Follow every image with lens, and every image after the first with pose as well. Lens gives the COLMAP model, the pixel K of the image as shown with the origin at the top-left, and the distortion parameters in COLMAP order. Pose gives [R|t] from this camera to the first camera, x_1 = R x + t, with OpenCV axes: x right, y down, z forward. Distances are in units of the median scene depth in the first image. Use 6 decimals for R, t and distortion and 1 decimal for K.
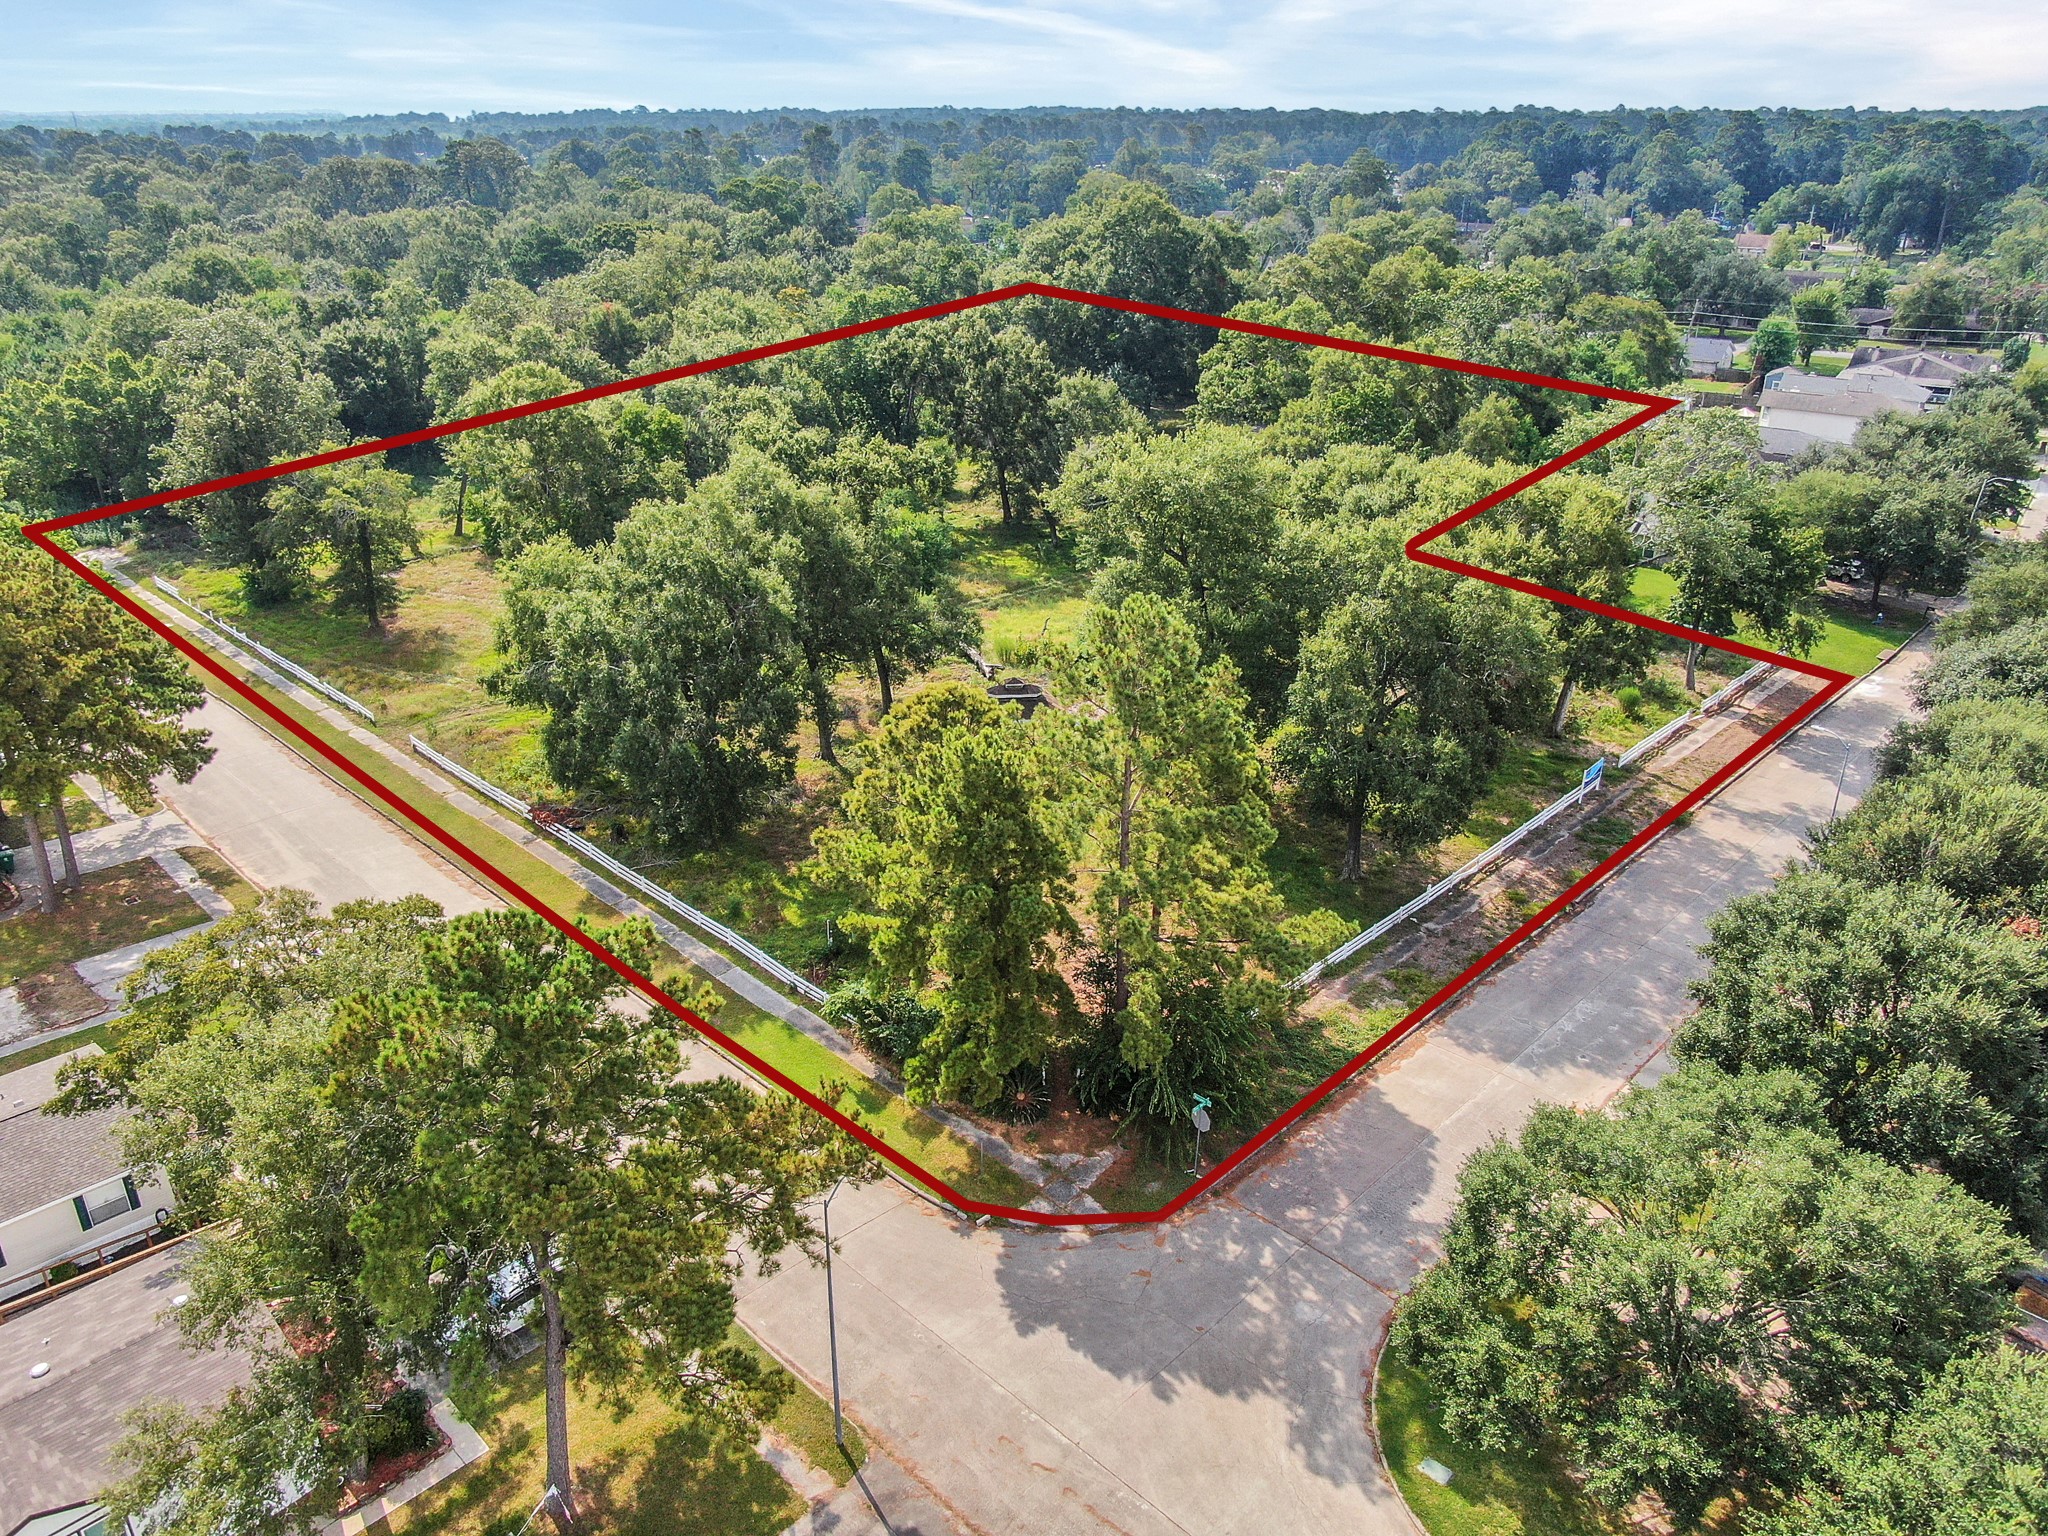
lens RADIAL K [[1448.1, 0, 1027.9], [0, 1448.1, 765.7], [0, 0, 1]] dist [-0.006916, 0.002779]
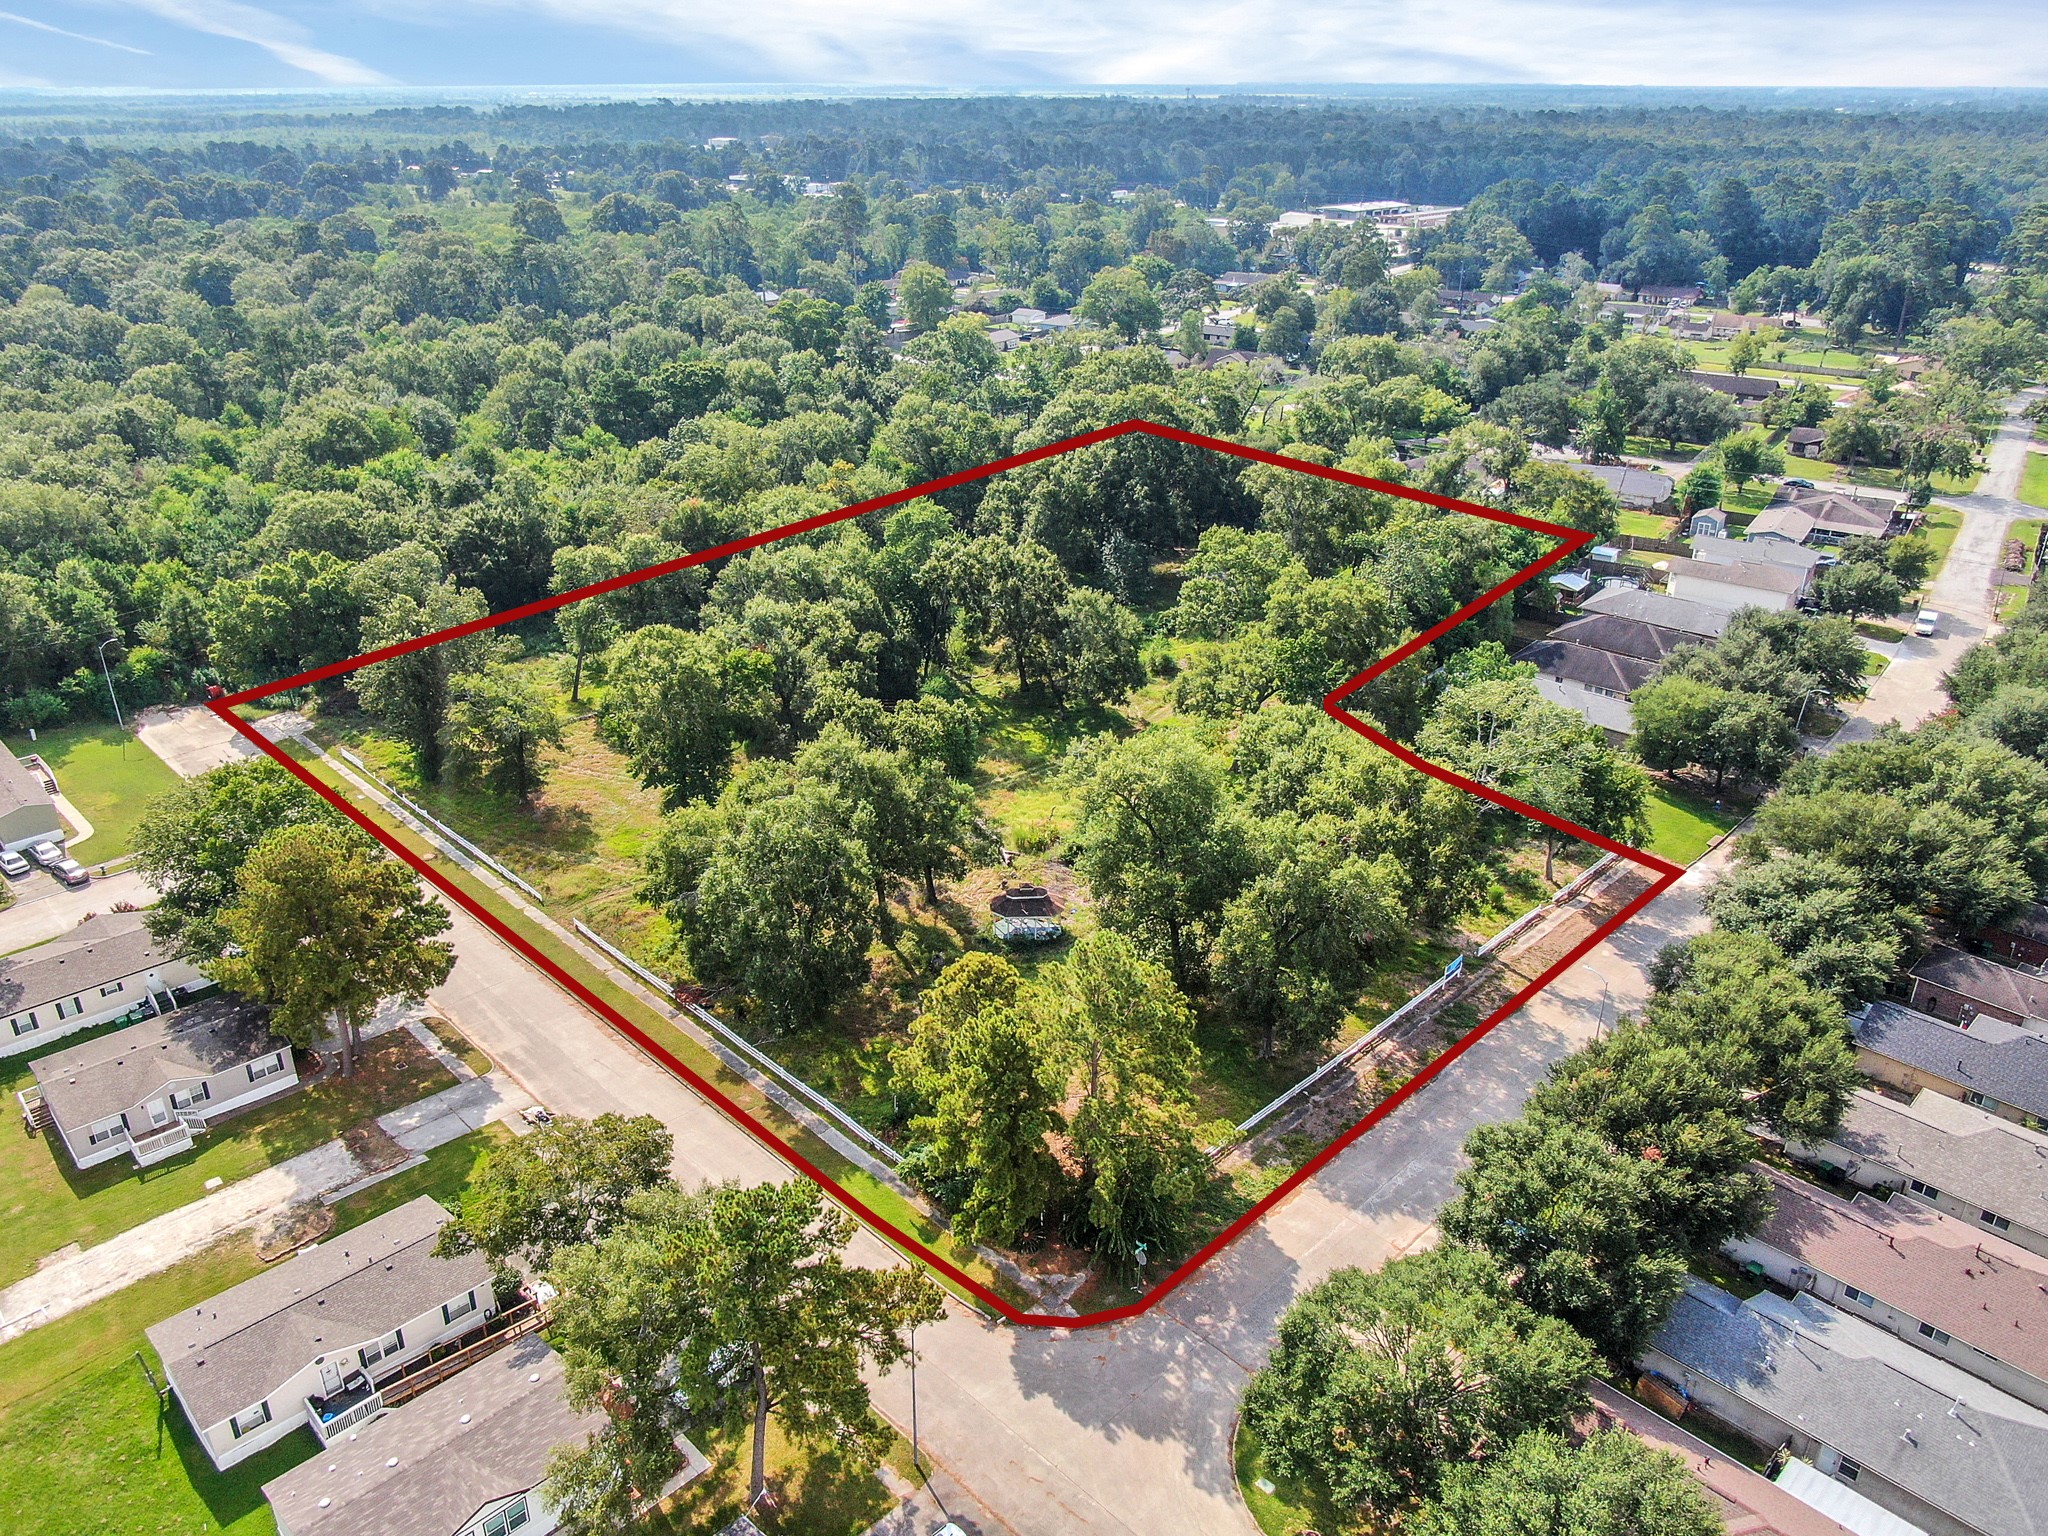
lens RADIAL K [[1448.1, 0, 1023.8], [0, 1448.1, 769.5], [0, 0, 1]] dist [-0.006916, 0.002779]
pose [[0.999851, 0.006596, -0.015935, 0.010366], [-0.006465, 0.999945, 0.008249, -0.220018], [0.015988, -0.008145, 0.999839, -0.417899]]
